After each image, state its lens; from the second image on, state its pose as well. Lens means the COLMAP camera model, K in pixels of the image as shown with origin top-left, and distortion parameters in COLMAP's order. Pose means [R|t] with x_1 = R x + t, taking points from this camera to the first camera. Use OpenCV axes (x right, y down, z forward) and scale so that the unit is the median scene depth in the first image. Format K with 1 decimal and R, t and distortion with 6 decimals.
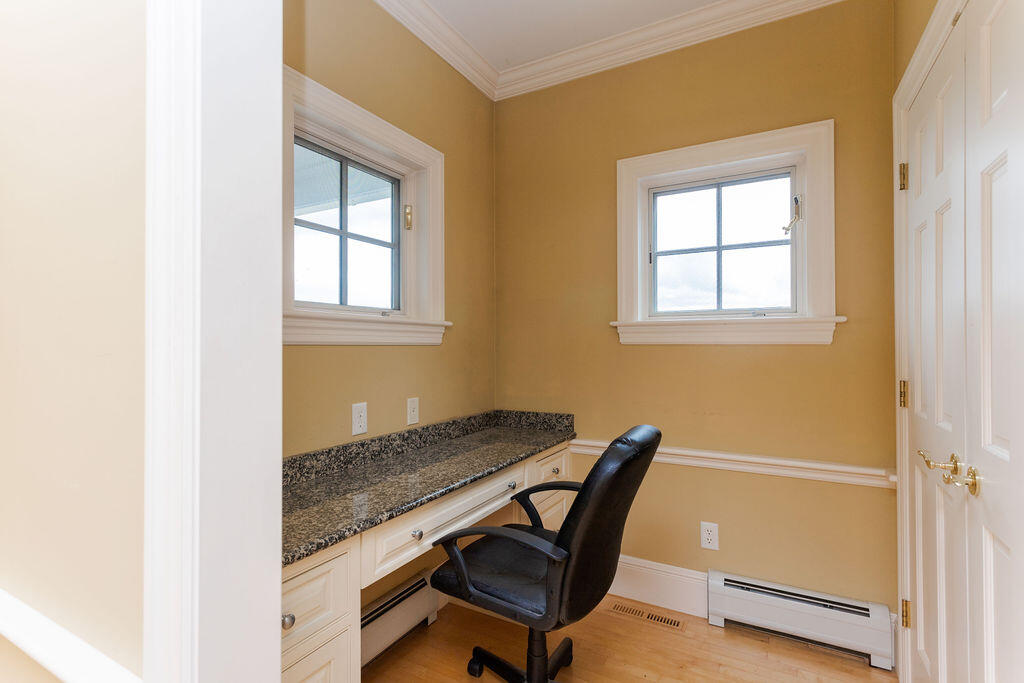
lens RADIAL K [[487.7, 0, 510.7], [0, 487.7, 342.4], [0, 0, 1]] dist [0.005055, 0.002015]
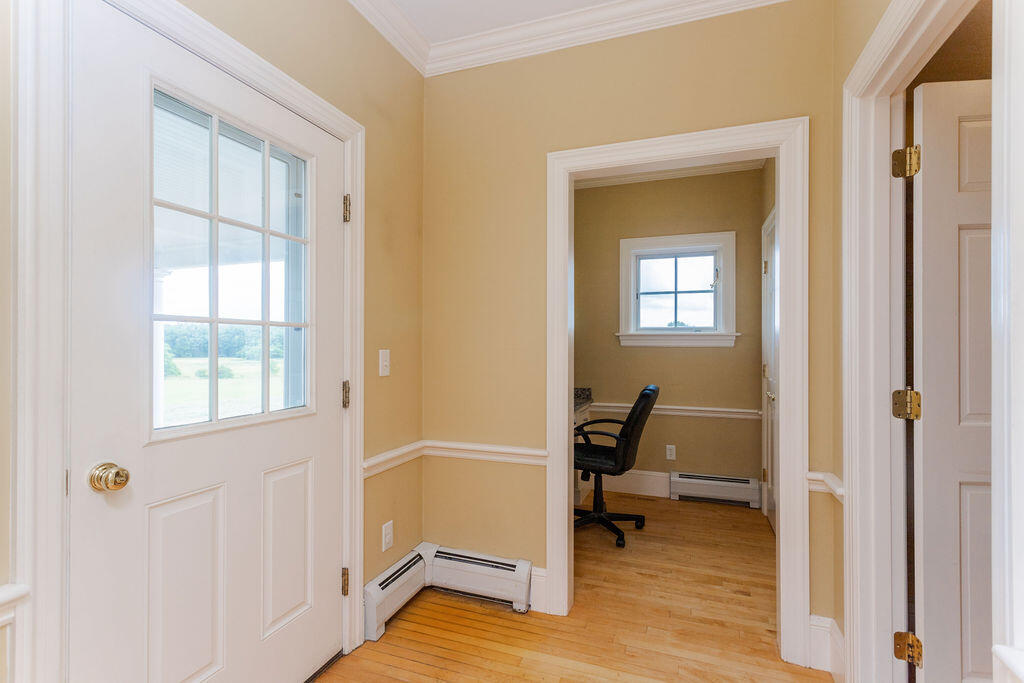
lens RADIAL K [[487.7, 0, 513.3], [0, 487.7, 346.6], [0, 0, 1]] dist [0.005055, 0.002015]
pose [[0.986917, 0.005658, 0.161130, -0.464162], [-0.006620, 0.999963, 0.005432, -0.002311], [-0.161094, -0.006428, 0.986918, -0.690328]]
